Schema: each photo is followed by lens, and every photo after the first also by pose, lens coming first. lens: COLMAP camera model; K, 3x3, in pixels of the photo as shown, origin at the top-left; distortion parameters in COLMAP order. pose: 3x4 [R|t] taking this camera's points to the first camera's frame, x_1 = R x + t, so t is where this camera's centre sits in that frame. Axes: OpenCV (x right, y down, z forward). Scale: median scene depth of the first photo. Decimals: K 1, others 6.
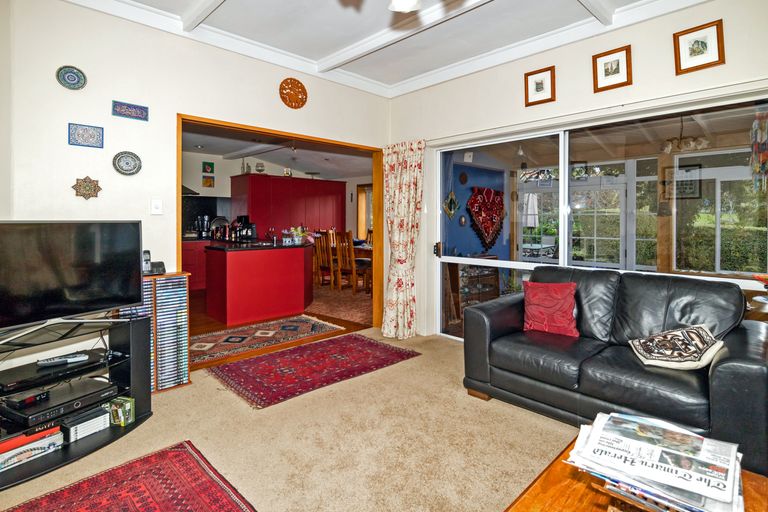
lens RADIAL K [[400.3, 0, 384.3], [0, 400.3, 220.2], [0, 0, 1]] dist [-0.000822, -0.000180]
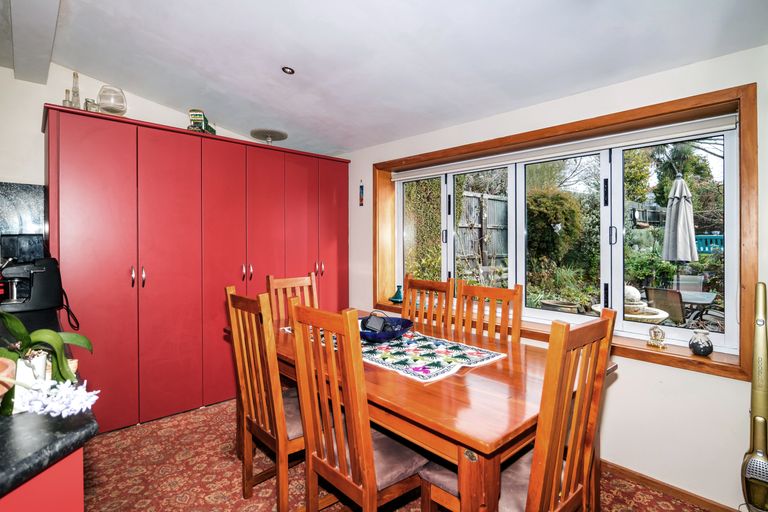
lens RADIAL K [[390.0, 0, 383.4], [0, 390.0, 242.5], [0, 0, 1]] dist [0.000613, 0.000104]
pose [[0.999571, 0.007117, -0.028426, -0.052576], [-0.007254, 0.999963, -0.004712, -0.004469], [0.028392, 0.004916, 0.999585, 0.672201]]
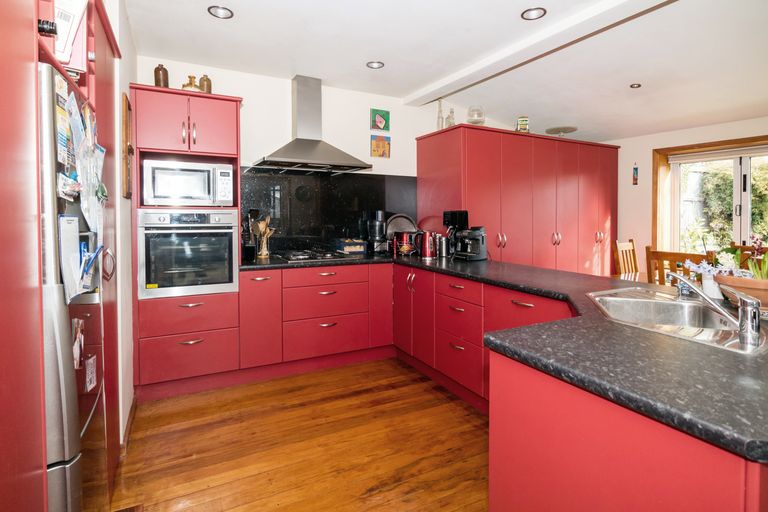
lens RADIAL K [[400.3, 0, 384.3], [0, 400.3, 220.2], [0, 0, 1]] dist [-0.000822, -0.000180]
pose [[0.957844, 0.009810, -0.287121, -0.279053], [-0.007539, 0.999931, 0.009015, -0.002860], [0.287190, -0.006470, 0.957852, 0.487535]]
